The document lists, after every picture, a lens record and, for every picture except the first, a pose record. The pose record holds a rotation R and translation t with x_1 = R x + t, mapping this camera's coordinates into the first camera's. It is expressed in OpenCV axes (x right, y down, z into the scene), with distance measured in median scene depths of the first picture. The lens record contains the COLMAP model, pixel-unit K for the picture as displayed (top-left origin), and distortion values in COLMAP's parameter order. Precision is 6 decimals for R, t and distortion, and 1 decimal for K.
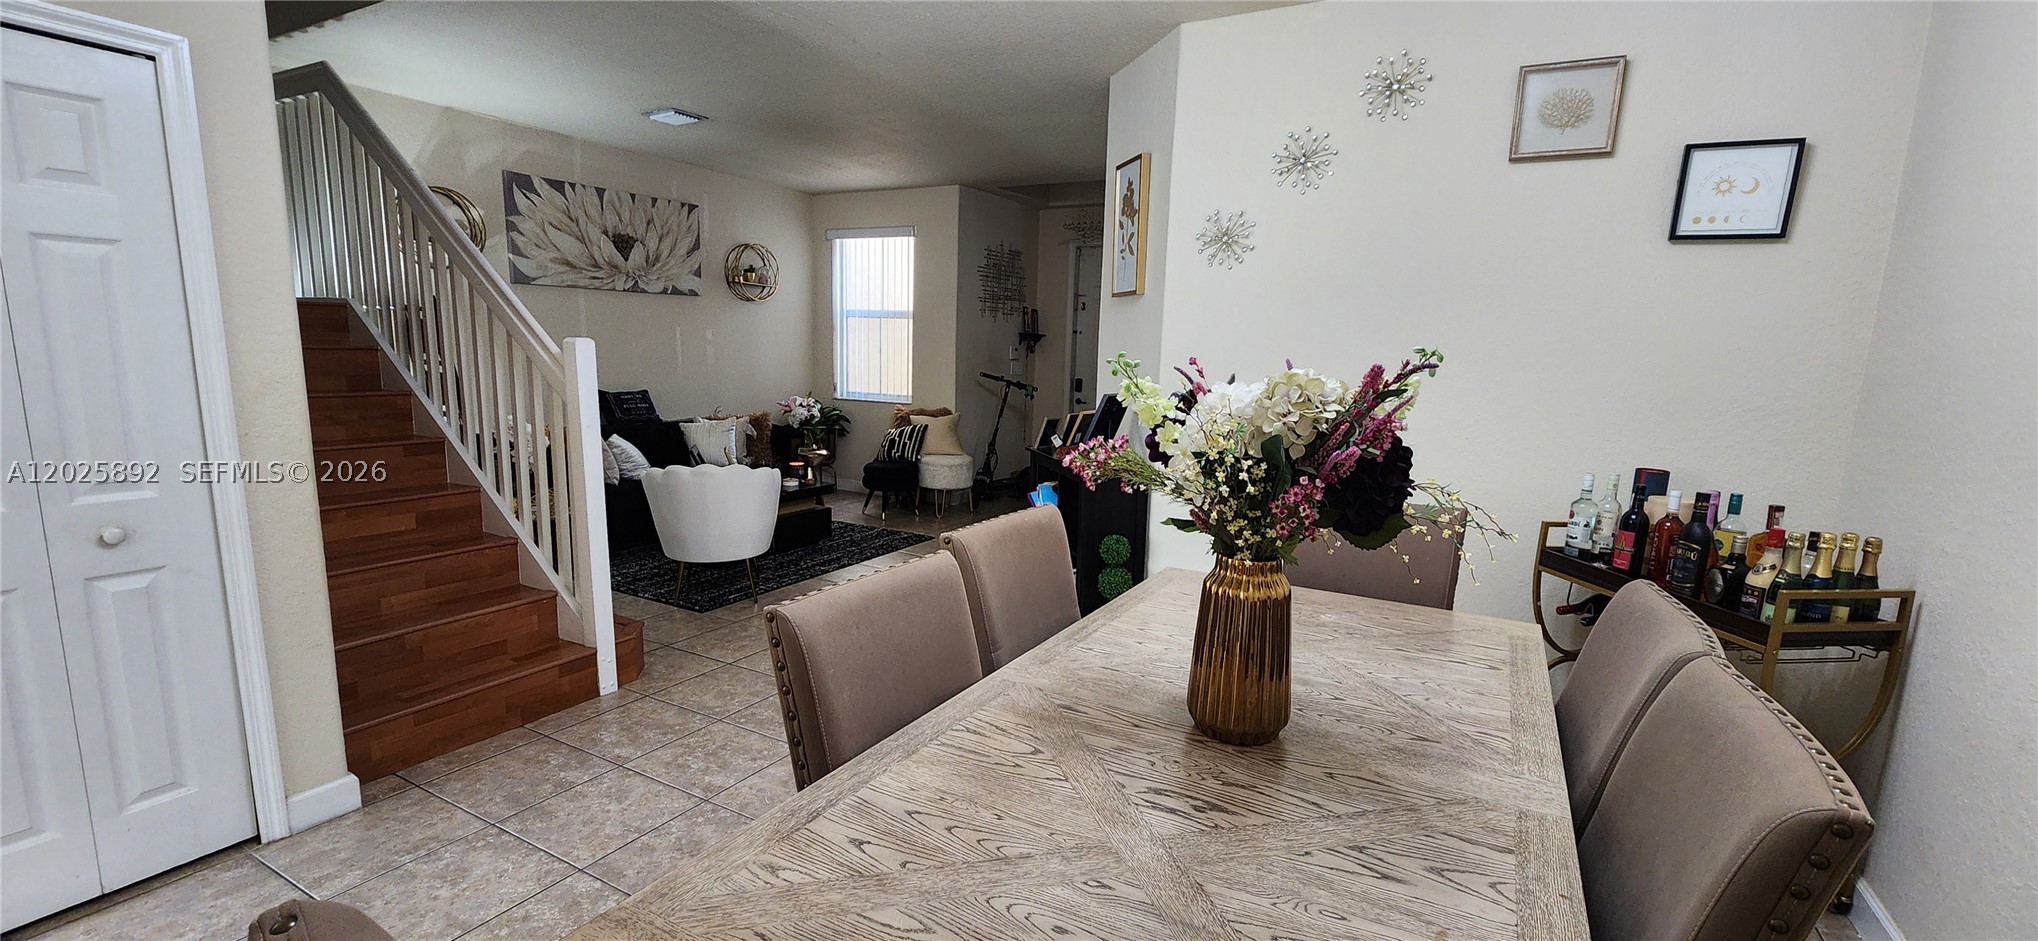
lens RADIAL K [[835.8, 0, 1028.4], [0, 835.8, 487.6], [0, 0, 1]] dist [-0.000533, -0.000337]
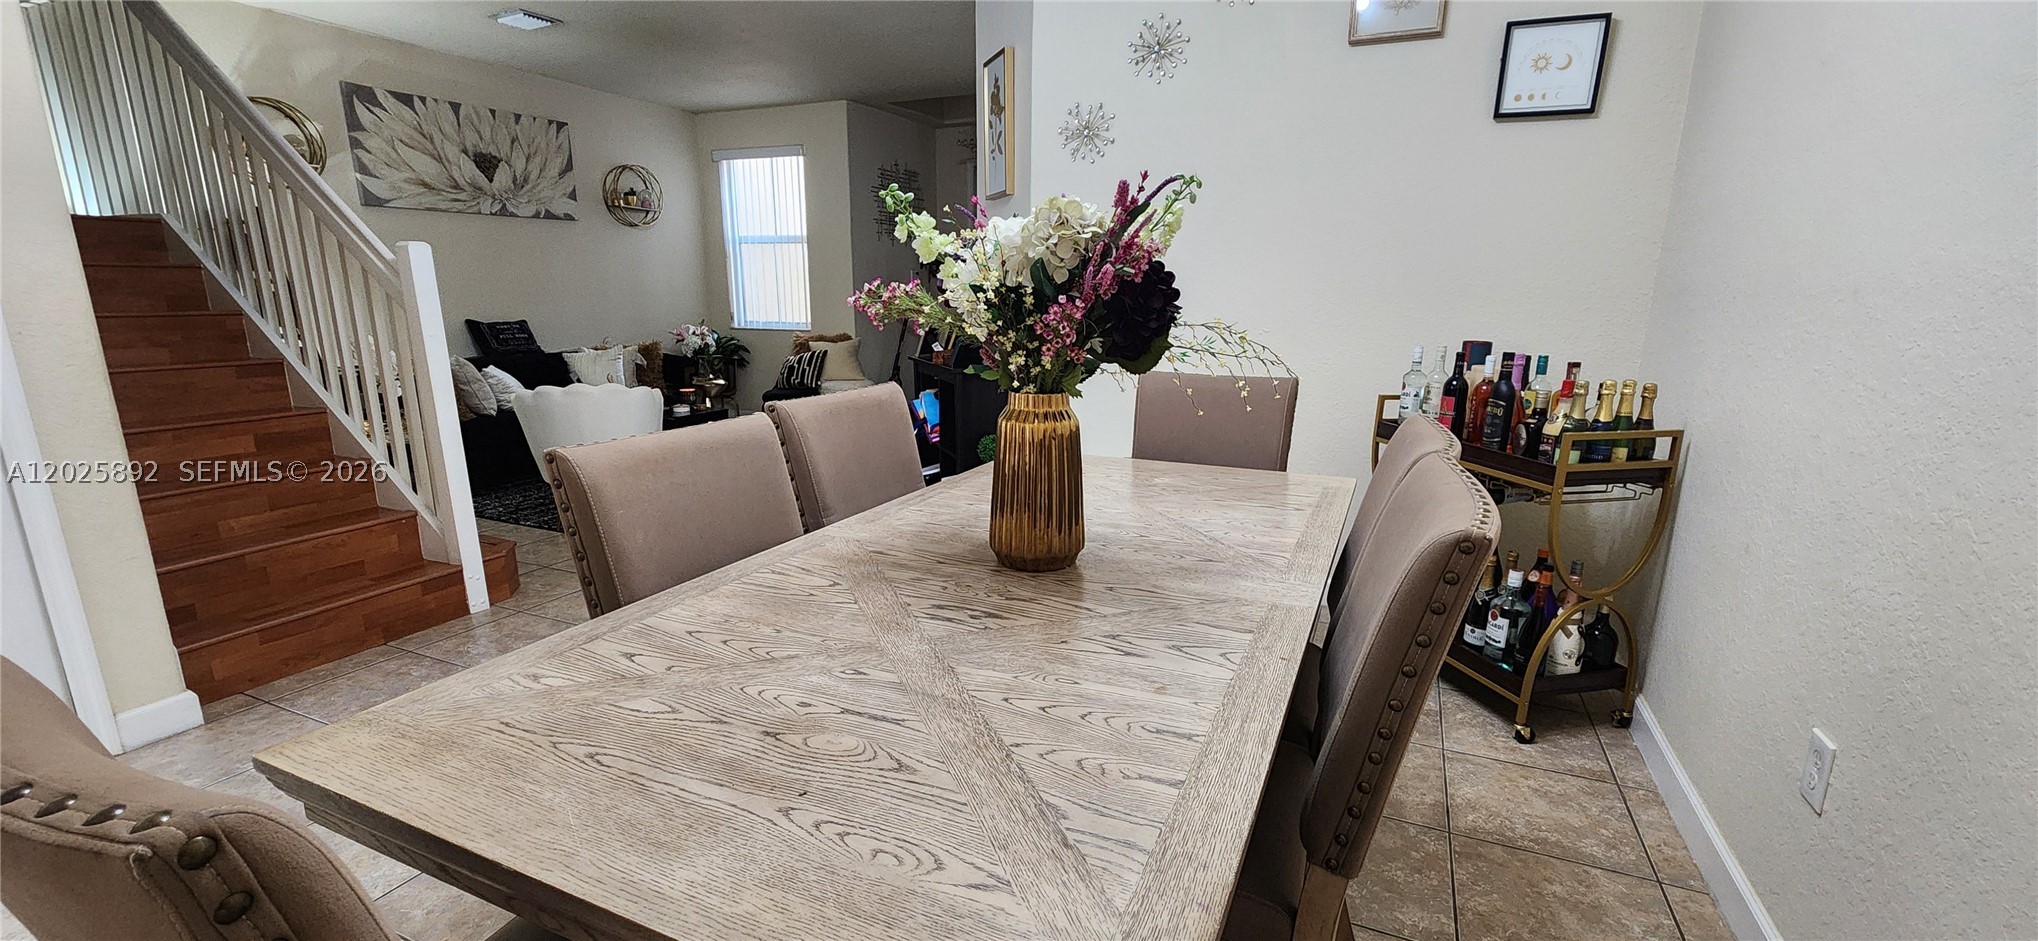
lens RADIAL K [[832.5, 0, 1023.8], [0, 832.5, 485.3], [0, 0, 1]] dist [-0.000201, -0.000350]
pose [[0.996539, -0.041350, 0.072114, 0.074750], [0.036475, 0.997042, 0.067655, 0.056815], [-0.074698, -0.064790, 0.995099, -0.015678]]
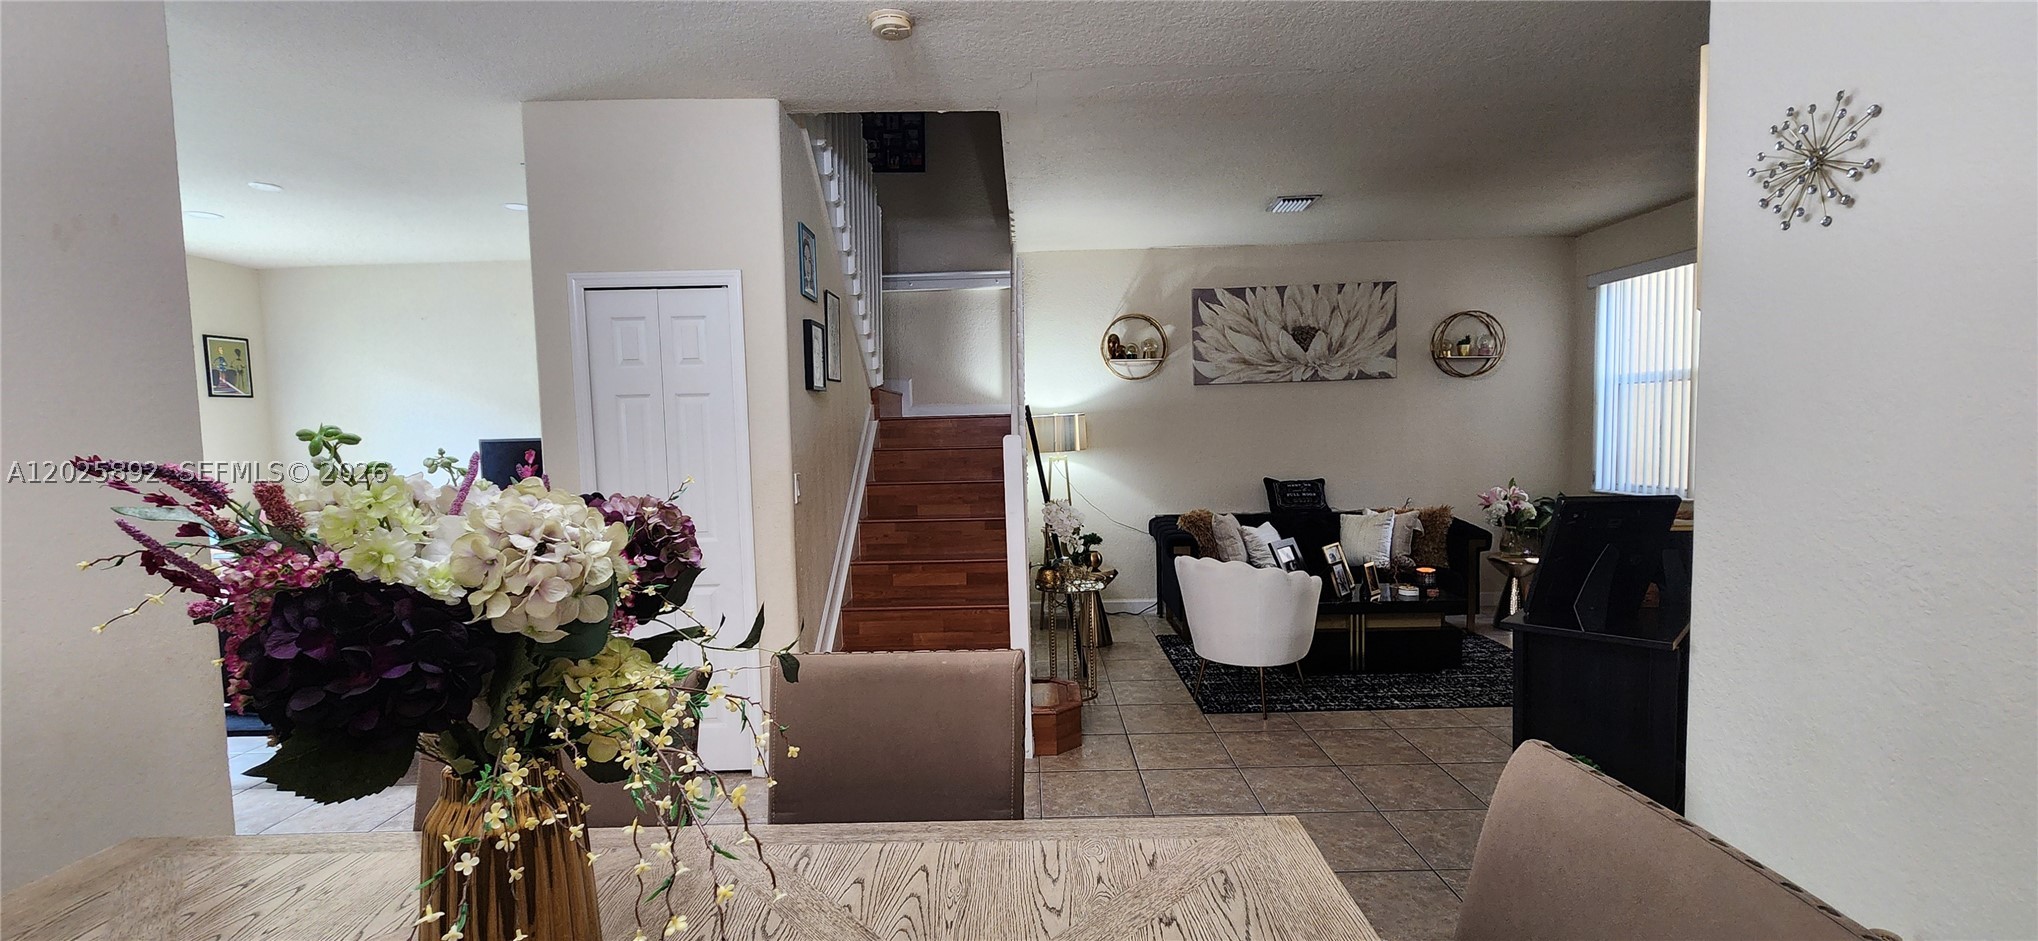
lens RADIAL K [[832.5, 0, 1023.8], [0, 832.5, 485.3], [0, 0, 1]] dist [-0.000201, -0.000350]
pose [[0.479875, 0.015703, -0.877196, 0.451148], [-0.107158, 0.993403, -0.040838, -0.063853], [0.870768, 0.113596, 0.478392, 0.458012]]
